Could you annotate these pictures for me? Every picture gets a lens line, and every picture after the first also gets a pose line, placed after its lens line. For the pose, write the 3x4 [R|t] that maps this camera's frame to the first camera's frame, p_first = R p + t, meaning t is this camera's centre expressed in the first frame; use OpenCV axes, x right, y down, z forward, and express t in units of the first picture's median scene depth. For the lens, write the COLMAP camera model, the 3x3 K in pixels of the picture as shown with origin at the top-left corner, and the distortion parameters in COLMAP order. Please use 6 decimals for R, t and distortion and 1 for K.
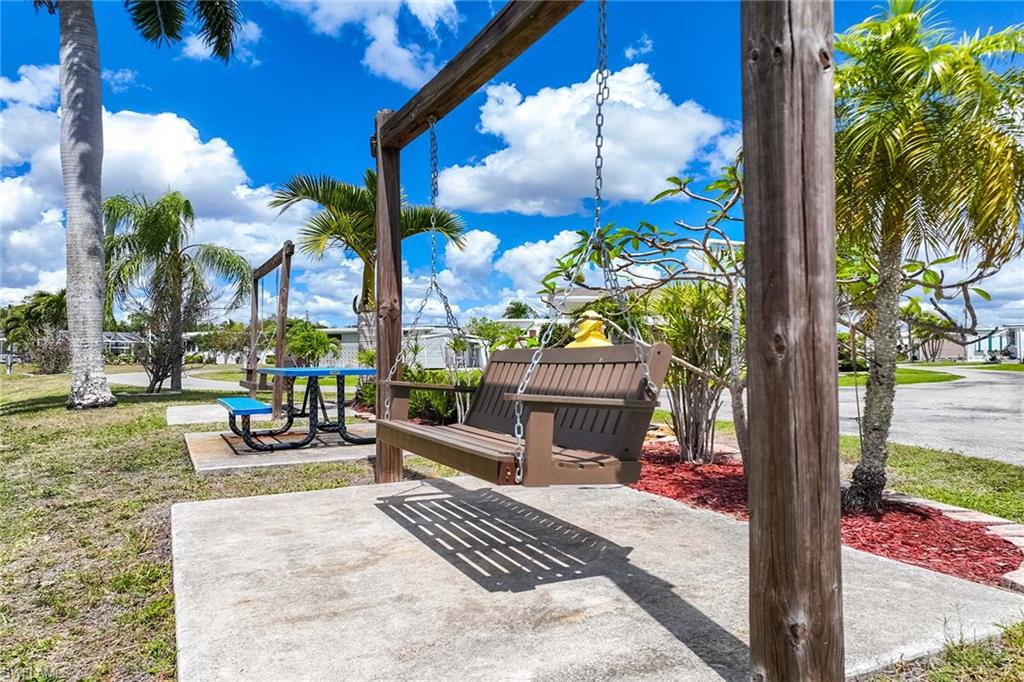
lens RADIAL K [[726.3, 0, 512.0], [0, 726.3, 341.0], [0, 0, 1]] dist [0.004009, 0.002715]
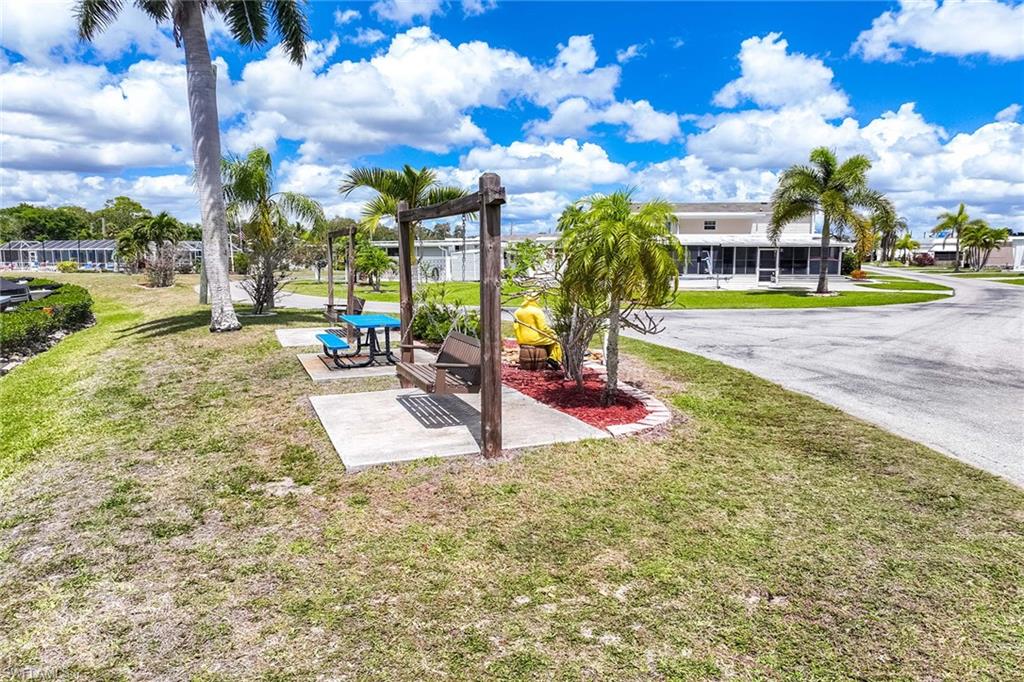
lens RADIAL K [[715.4, 0, 520.5], [0, 715.4, 340.1], [0, 0, 1]] dist [0.001275, 0.006993]
pose [[0.997536, 0.013468, -0.068850, 0.200867], [-0.003966, 0.990655, 0.136332, -0.152528], [0.070043, -0.135723, 0.988268, -0.673579]]
